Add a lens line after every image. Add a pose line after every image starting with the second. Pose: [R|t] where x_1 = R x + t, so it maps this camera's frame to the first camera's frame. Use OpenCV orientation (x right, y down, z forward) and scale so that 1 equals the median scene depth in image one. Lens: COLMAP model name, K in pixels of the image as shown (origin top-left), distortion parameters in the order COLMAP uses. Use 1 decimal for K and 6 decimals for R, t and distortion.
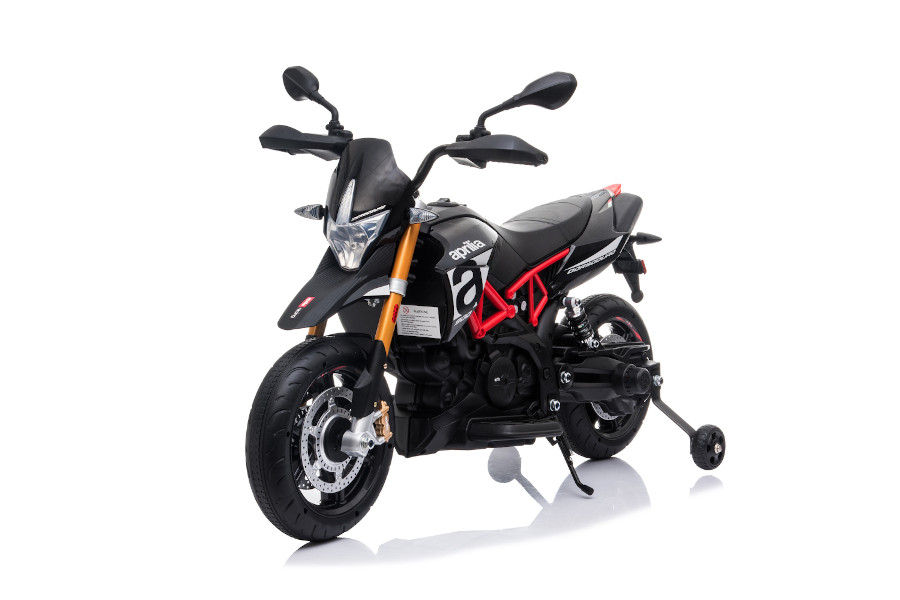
lens RADIAL K [[1697.3, 0, 522.8], [0, 1697.3, 276.4], [0, 0, 1]] dist [0.137070, 0.000000]
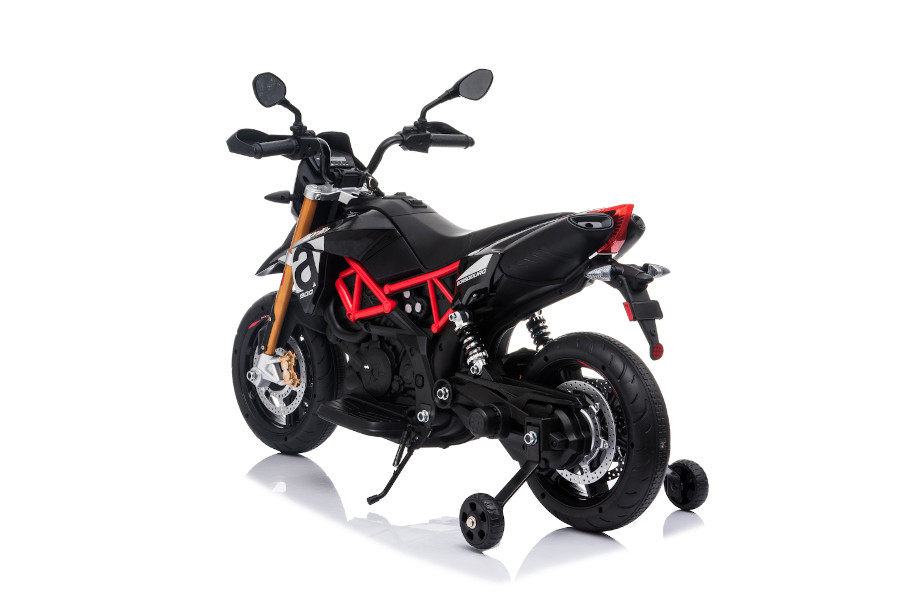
lens RADIAL K [[1697.3, 0, 441.7], [0, 1697.3, 301.3], [0, 0, 1]] dist [0.137070, 0.000000]
pose [[-0.235653, 0.103345, -0.966327, 1.013870], [-0.092003, 0.987492, 0.128045, -0.121114], [0.967472, 0.119080, -0.223198, 1.323810]]
